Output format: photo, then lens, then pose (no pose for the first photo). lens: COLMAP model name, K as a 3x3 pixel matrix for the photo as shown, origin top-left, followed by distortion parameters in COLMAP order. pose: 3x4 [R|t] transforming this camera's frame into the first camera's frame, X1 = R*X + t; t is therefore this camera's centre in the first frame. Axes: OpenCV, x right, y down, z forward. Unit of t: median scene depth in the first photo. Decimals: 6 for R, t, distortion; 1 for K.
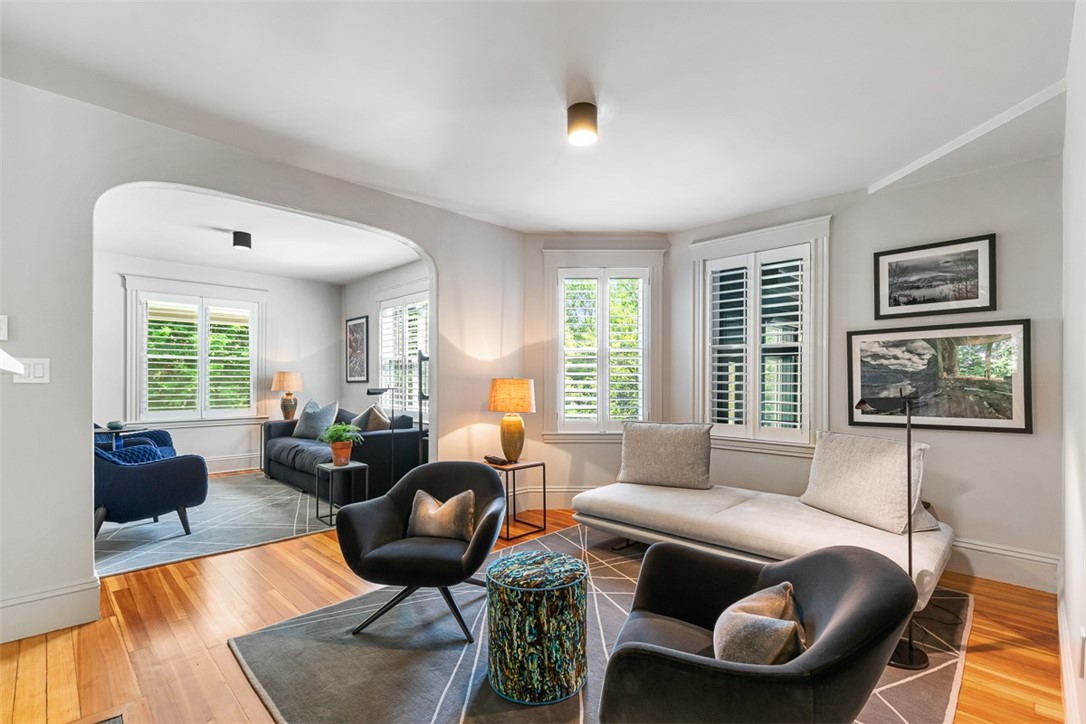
lens RADIAL K [[493.4, 0, 543.3], [0, 493.4, 376.1], [0, 0, 1]] dist [0.000393, 0.000062]
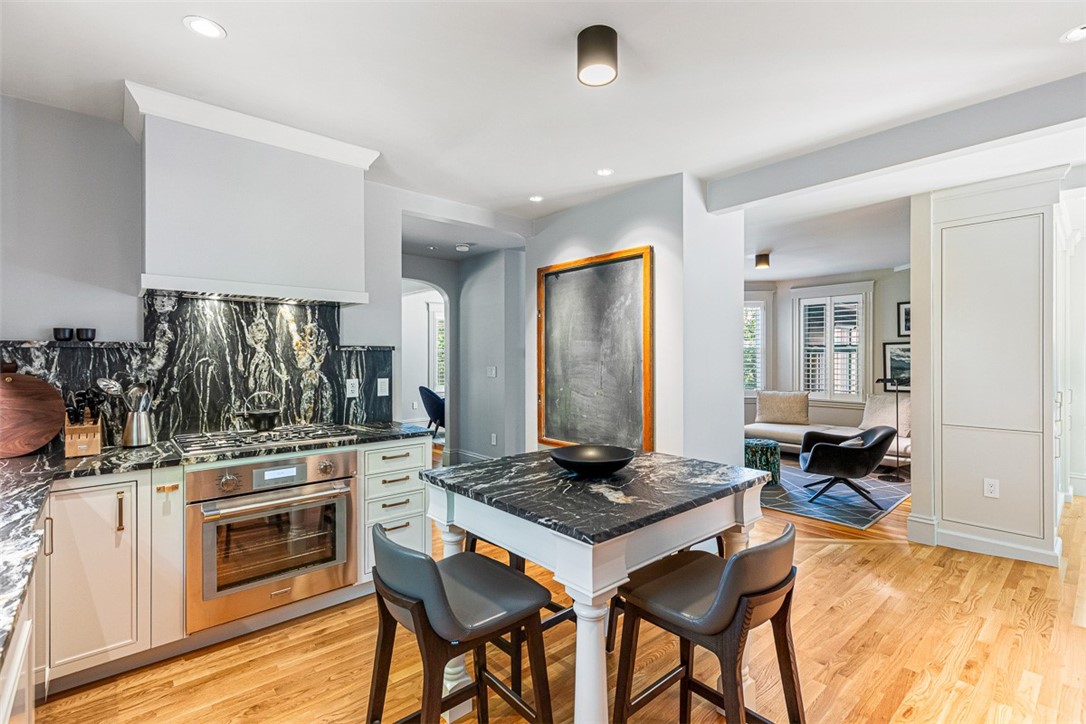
lens RADIAL K [[497.2, 0, 539.9], [0, 497.2, 351.2], [0, 0, 1]] dist [0.001452, 0.000120]
pose [[0.997365, -0.006762, -0.072230, -0.587723], [0.007291, 0.999948, 0.007065, -0.082942], [0.072178, -0.007573, 0.997363, -1.048846]]
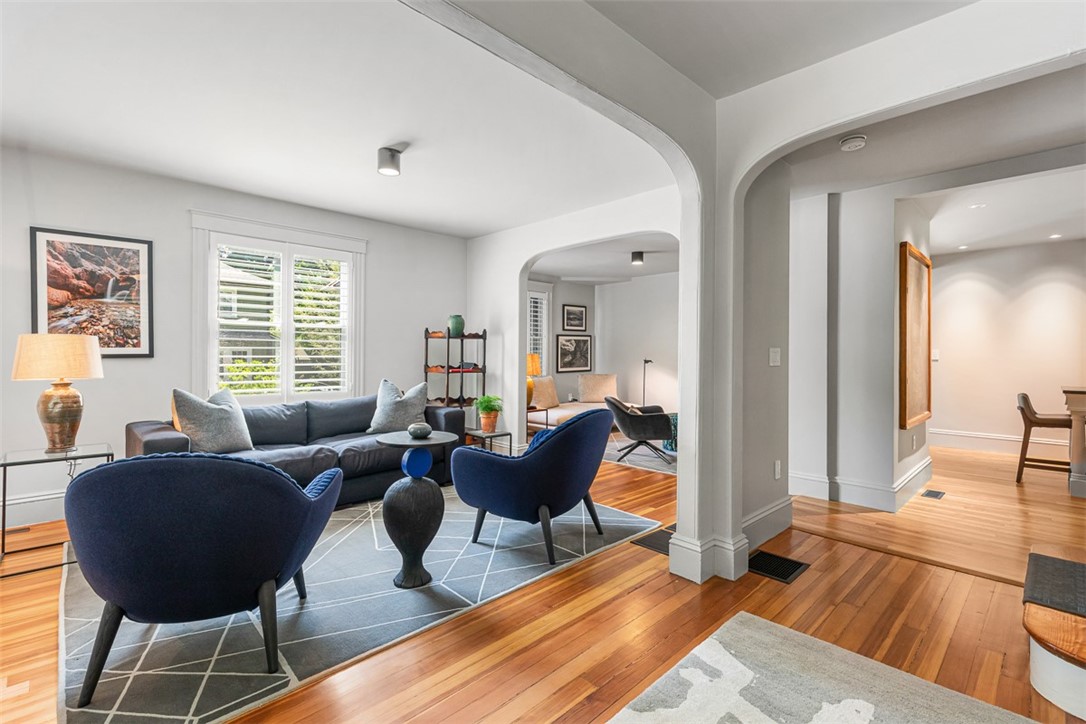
lens RADIAL K [[497.2, 0, 539.9], [0, 497.2, 351.2], [0, 0, 1]] dist [0.001452, 0.000120]
pose [[0.019355, -0.000112, 0.999813, -1.879437], [-0.011035, 0.999939, 0.000325, -0.008296], [-0.999752, -0.011039, 0.019352, 1.068696]]
